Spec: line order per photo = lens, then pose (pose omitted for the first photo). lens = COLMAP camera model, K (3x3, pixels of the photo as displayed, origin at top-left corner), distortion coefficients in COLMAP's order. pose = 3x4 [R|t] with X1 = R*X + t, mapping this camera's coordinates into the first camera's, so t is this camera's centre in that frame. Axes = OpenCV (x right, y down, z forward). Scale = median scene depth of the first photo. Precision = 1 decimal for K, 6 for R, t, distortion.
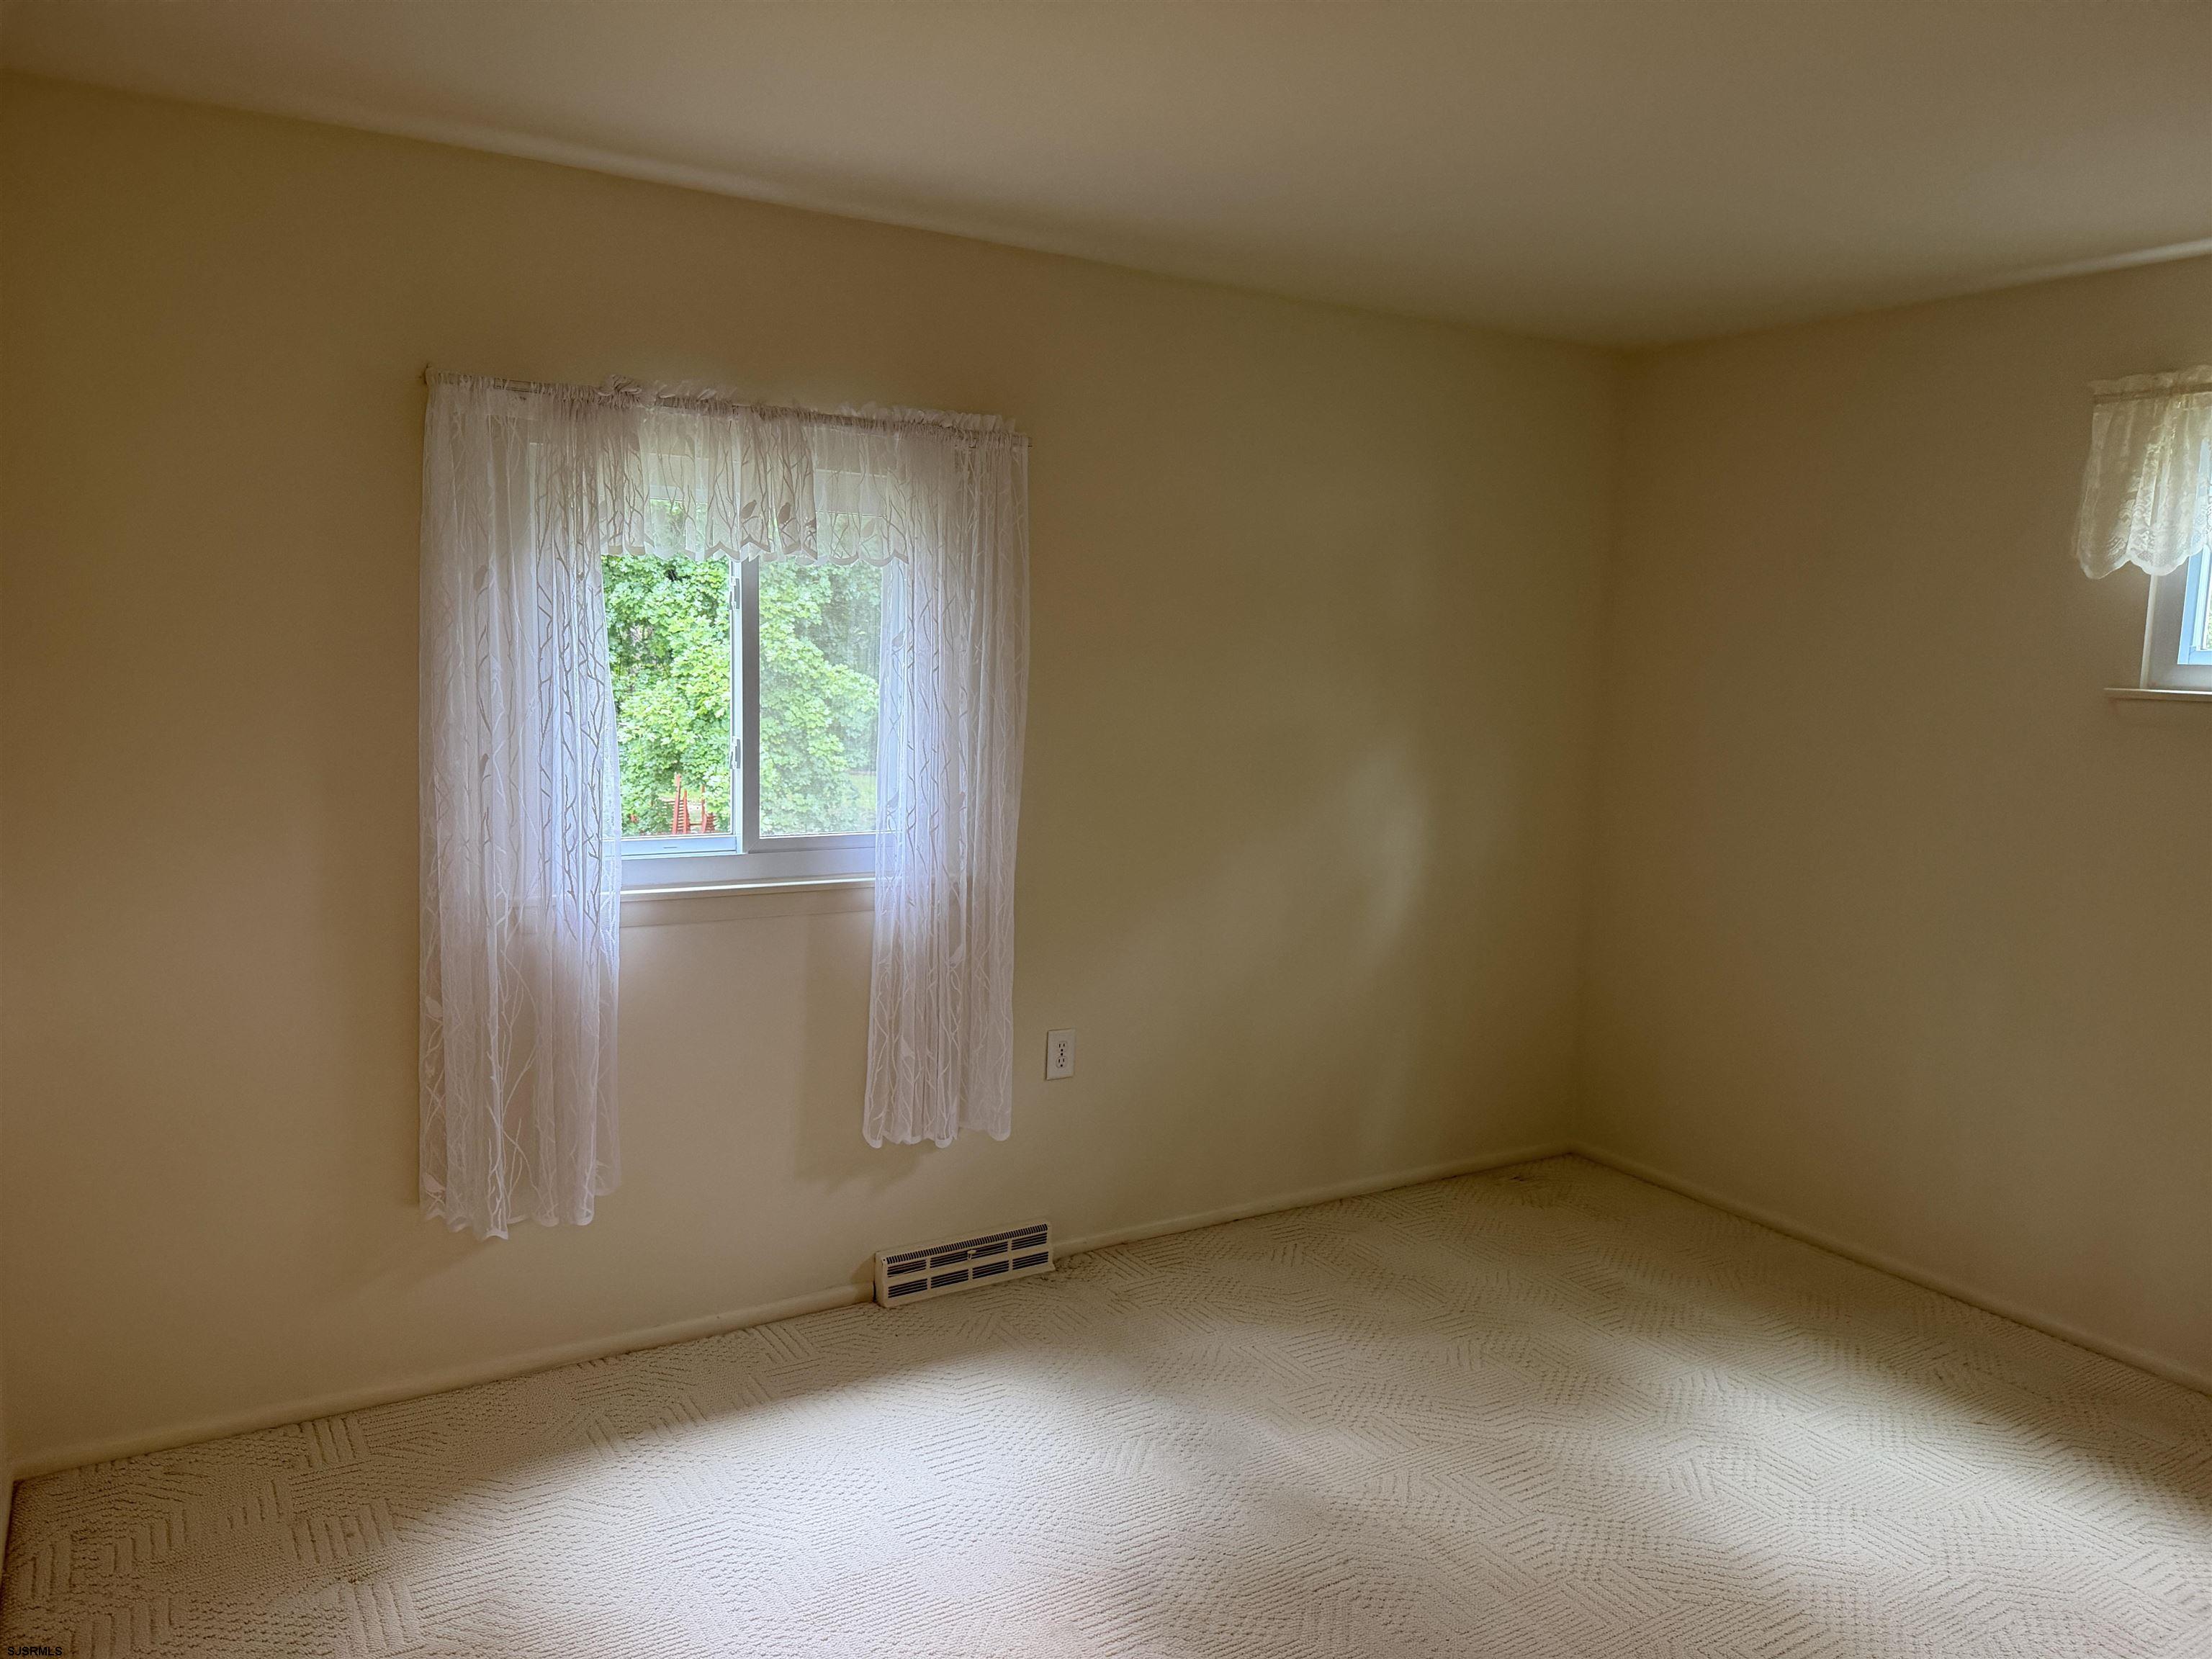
lens RADIAL K [[1561.8, 0, 1106.0], [0, 1561.8, 829.5], [0, 0, 1]] dist [0.063766, -0.067944]
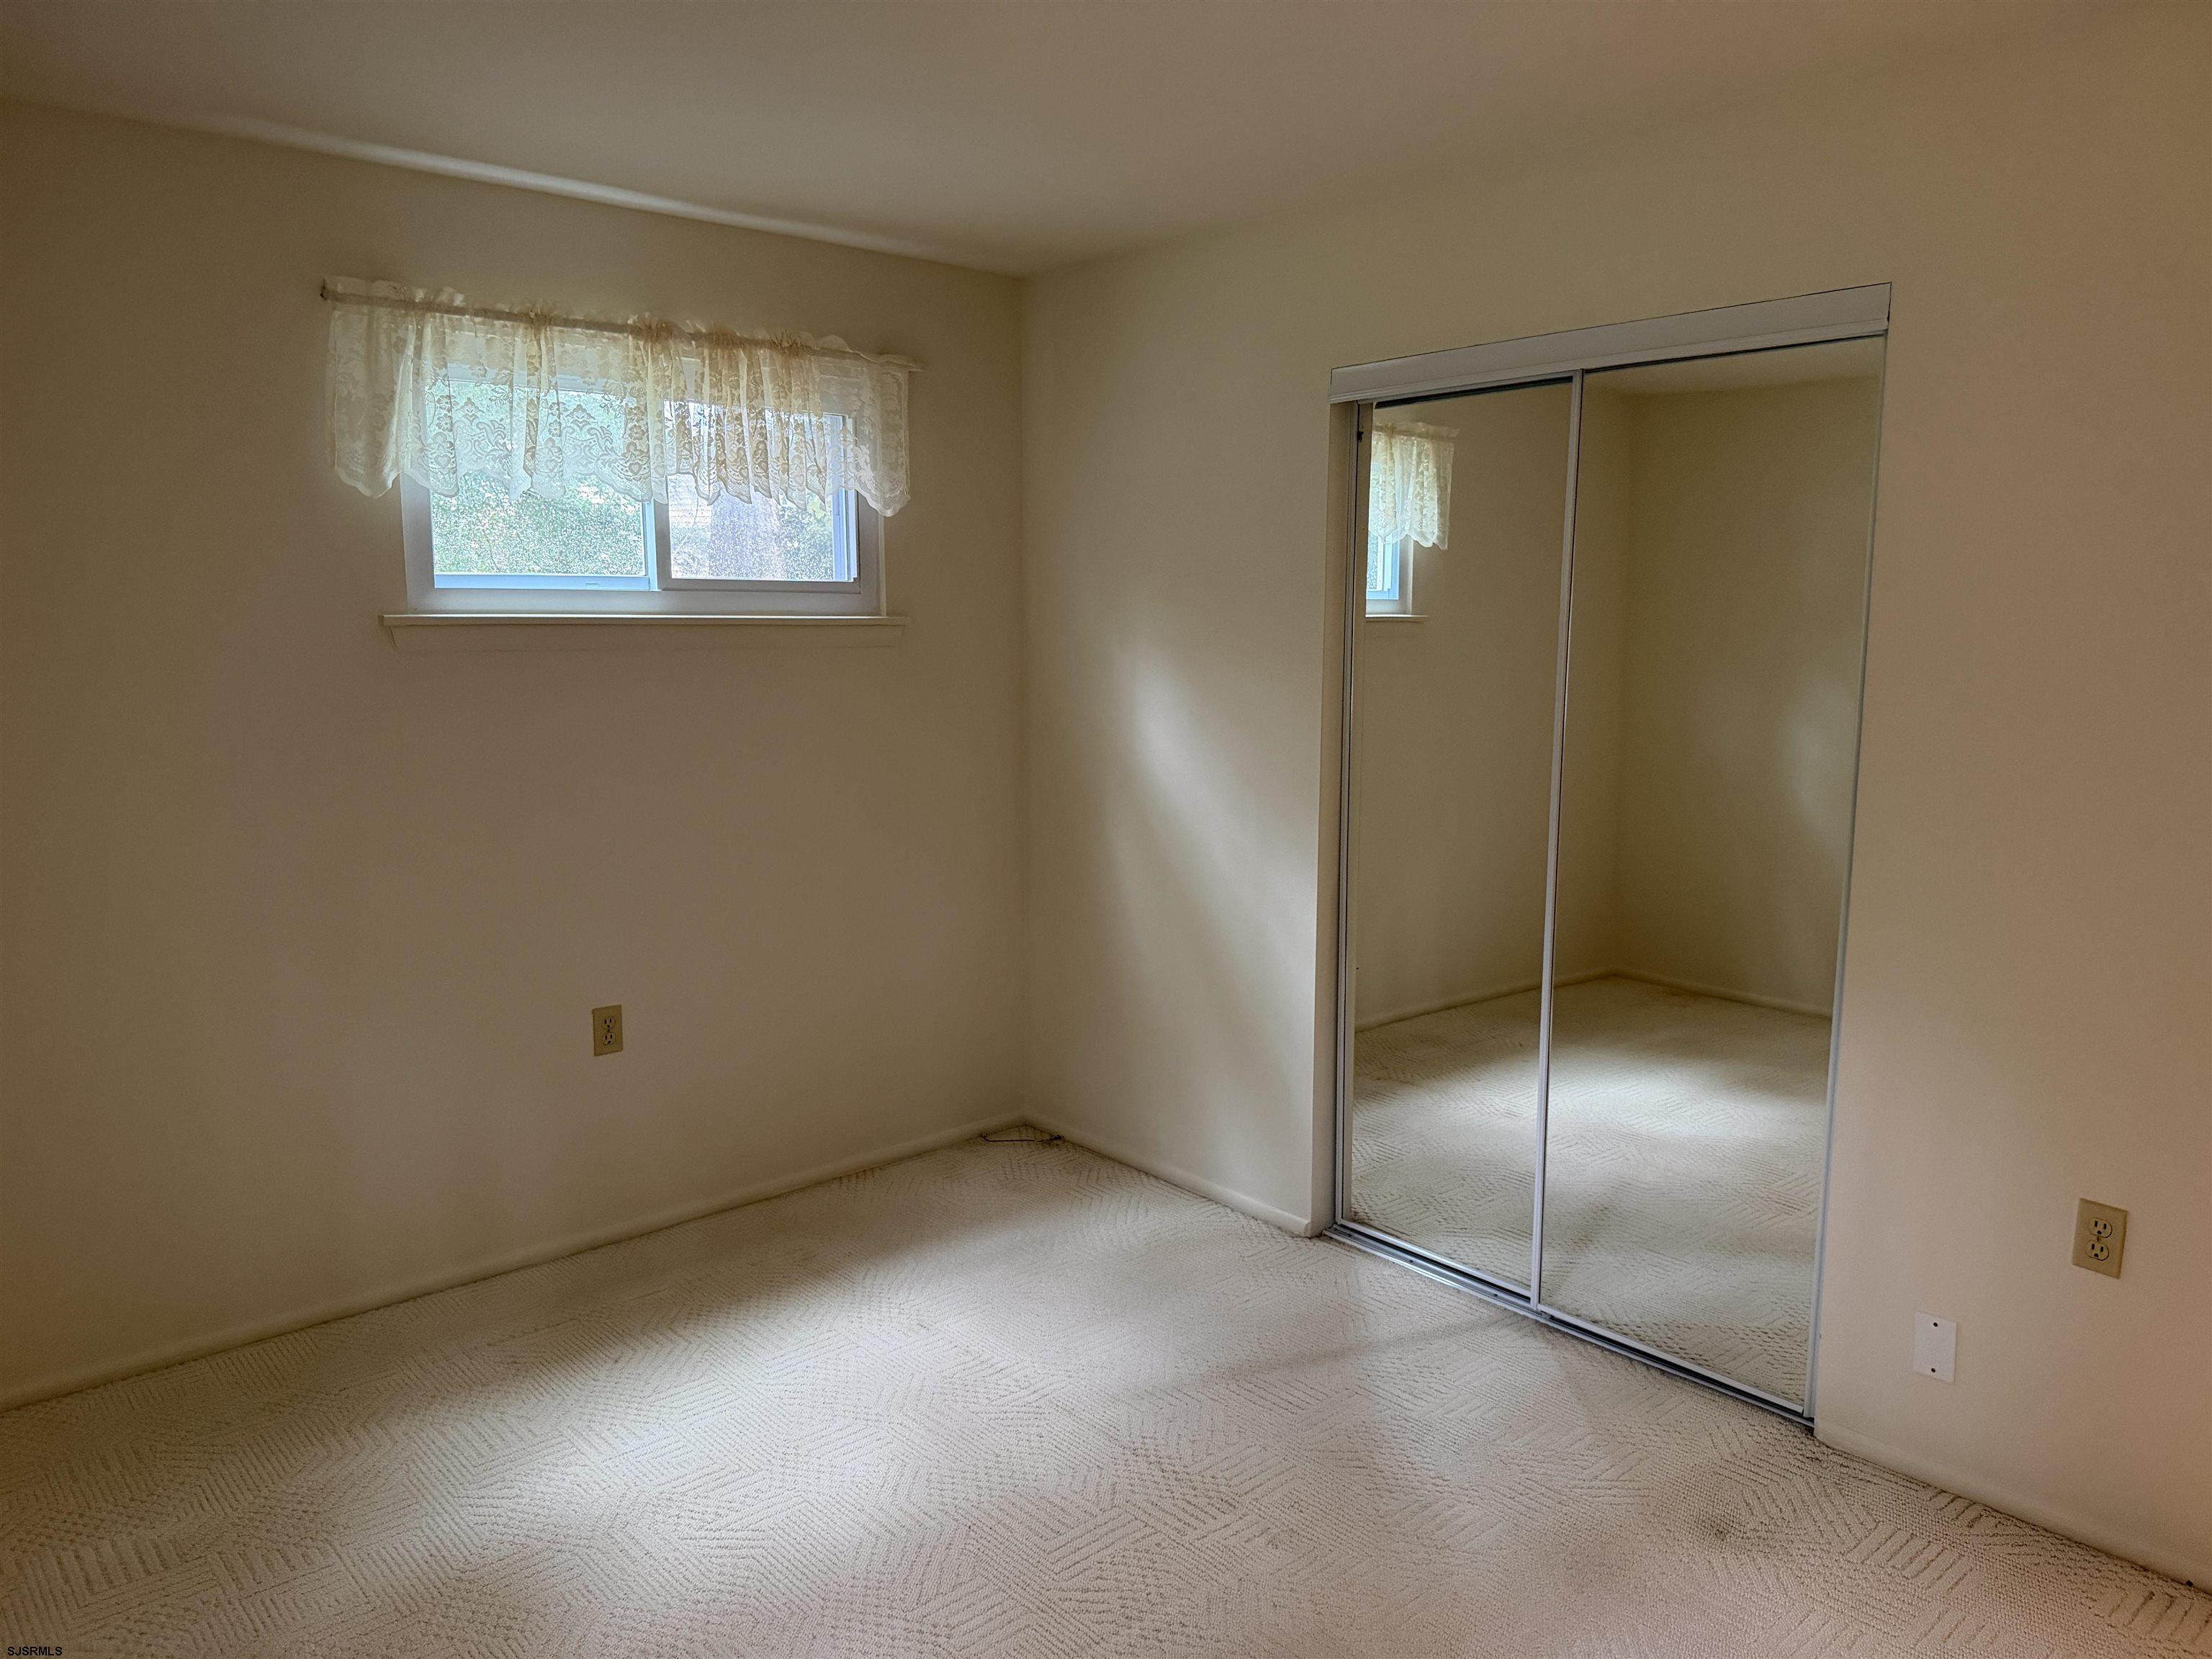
lens RADIAL K [[1561.8, 0, 1106.0], [0, 1561.8, 829.5], [0, 0, 1]] dist [0.063766, -0.067944]
pose [[-0.176160, -0.162911, 0.970787, -0.385414], [0.119205, 0.975421, 0.185320, -0.089521], [-0.977117, 0.148369, -0.152410, 0.756718]]
